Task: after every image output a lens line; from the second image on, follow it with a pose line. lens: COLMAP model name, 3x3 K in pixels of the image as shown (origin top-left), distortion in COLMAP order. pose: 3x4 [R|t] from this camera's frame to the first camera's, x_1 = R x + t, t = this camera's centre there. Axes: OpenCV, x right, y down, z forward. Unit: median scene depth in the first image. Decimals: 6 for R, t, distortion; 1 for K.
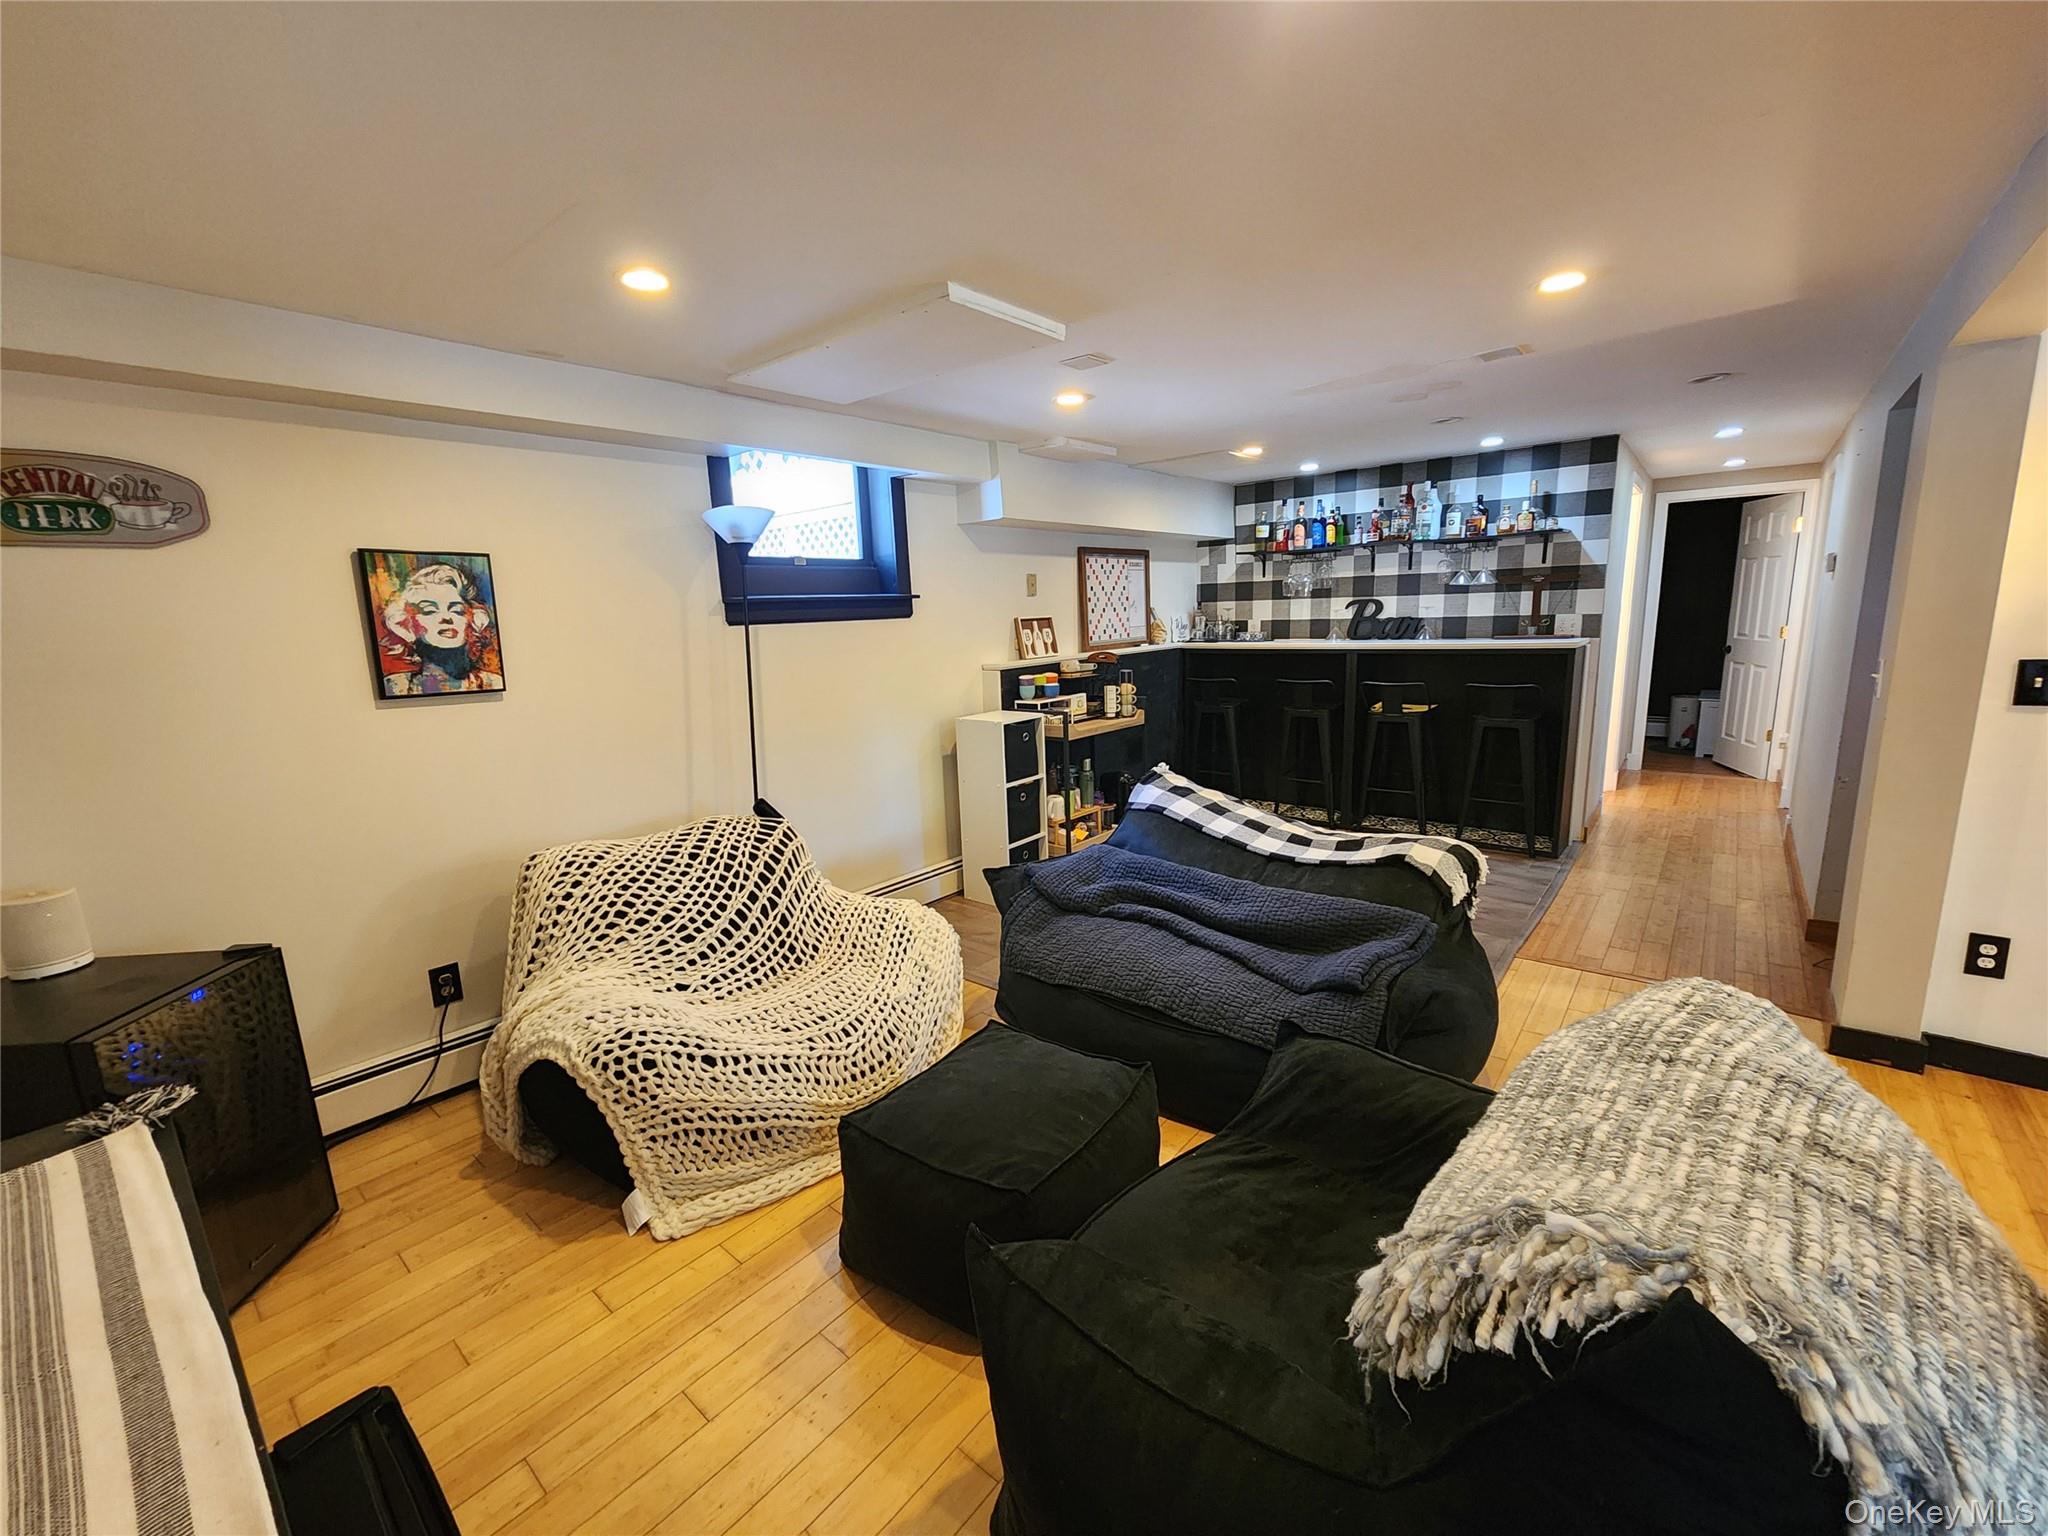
lens RADIAL K [[840.8, 0, 1017.6], [0, 840.8, 773.3], [0, 0, 1]] dist [0.004526, -0.000658]
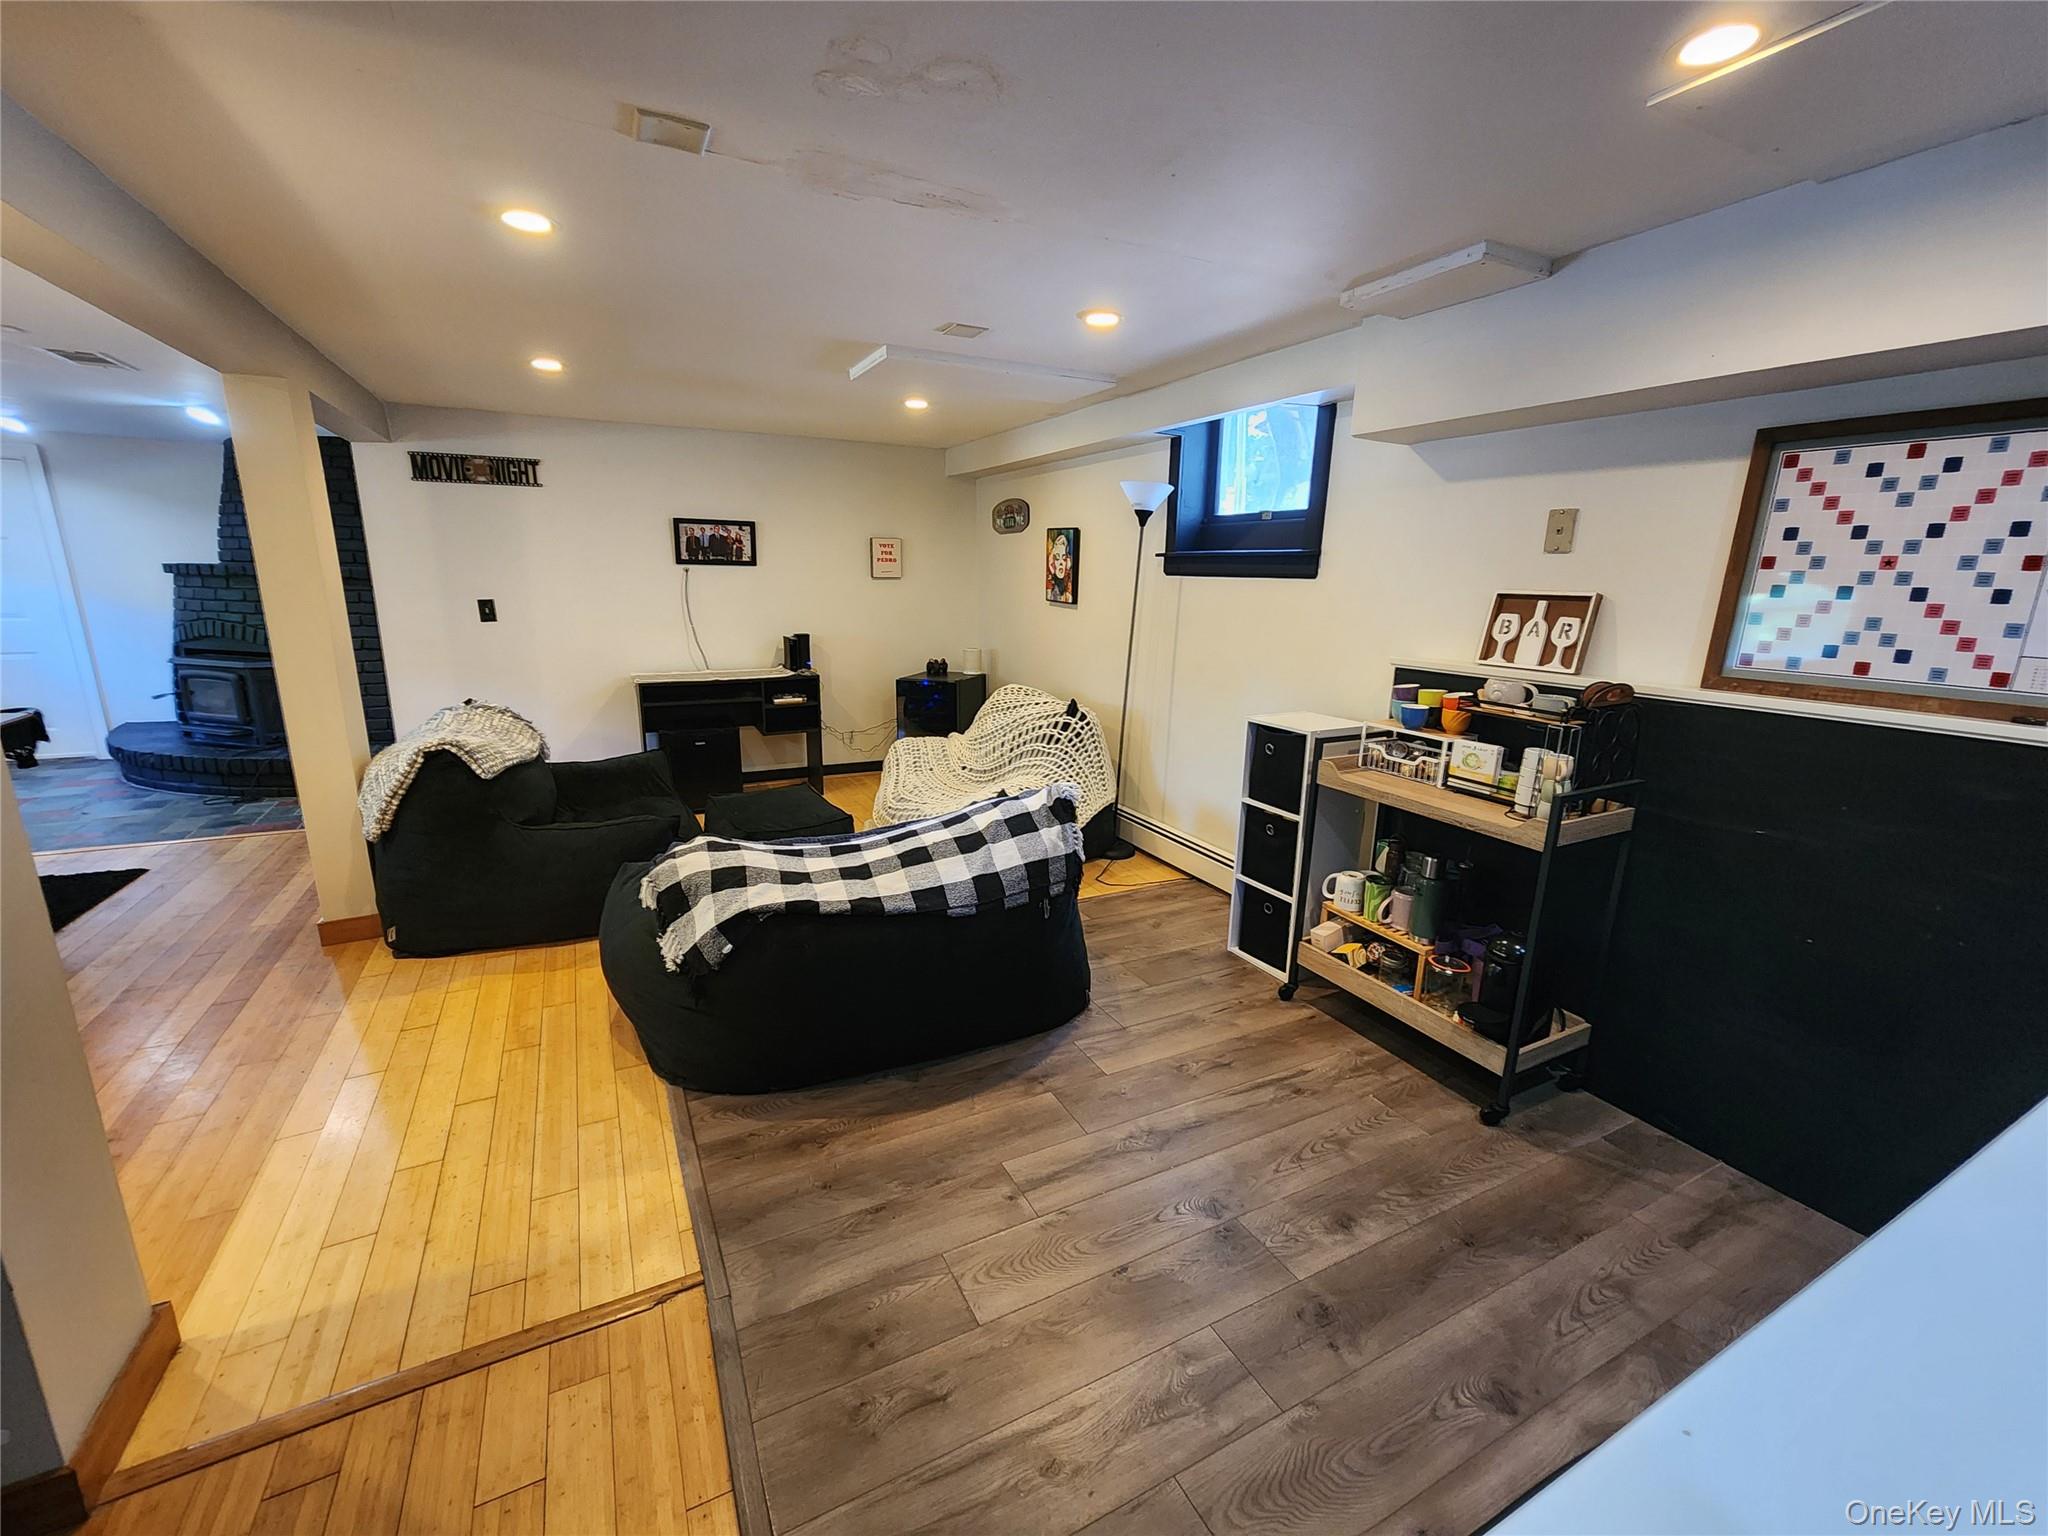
lens RADIAL K [[840.8, 0, 1017.6], [0, 840.8, 773.3], [0, 0, 1]] dist [0.004526, -0.000658]
pose [[-0.387497, 0.247570, -0.888006, 0.633982], [-0.178880, 0.924764, 0.335876, -0.194911], [0.904349, 0.288998, -0.314058, 0.878601]]
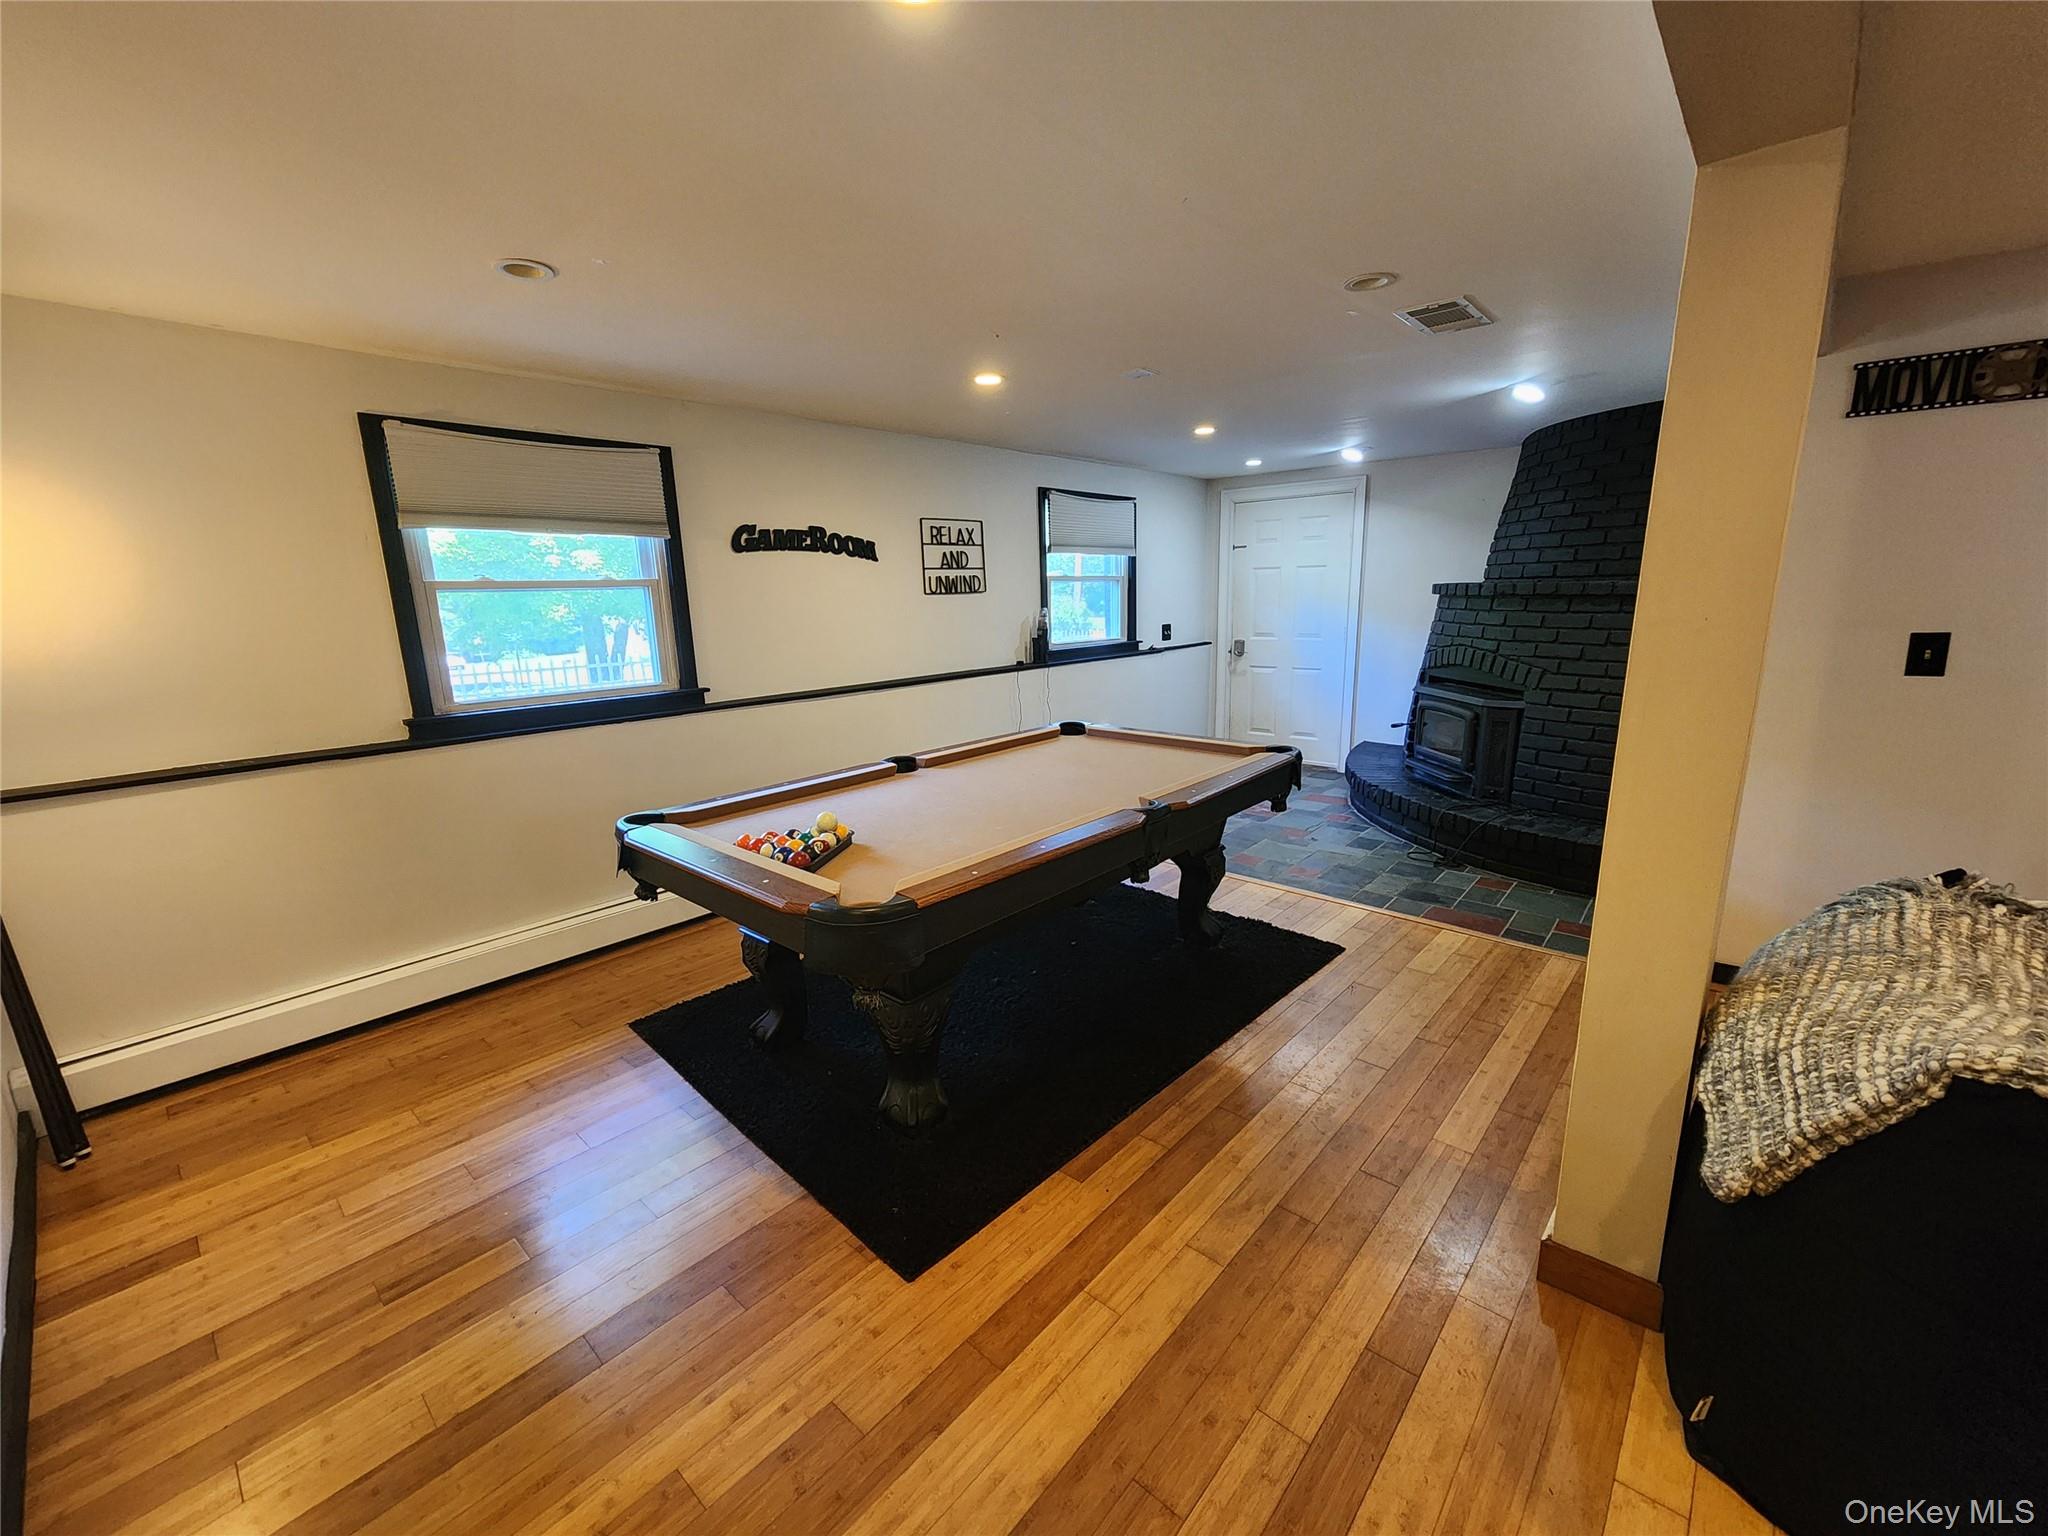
lens RADIAL K [[840.8, 0, 1017.6], [0, 840.8, 773.3], [0, 0, 1]] dist [0.004526, -0.000658]
pose [[-0.997462, 0.055856, 0.044159, 0.484208], [0.068814, 0.915510, 0.396366, -0.103717], [-0.018289, 0.398398, -0.917030, 0.463716]]
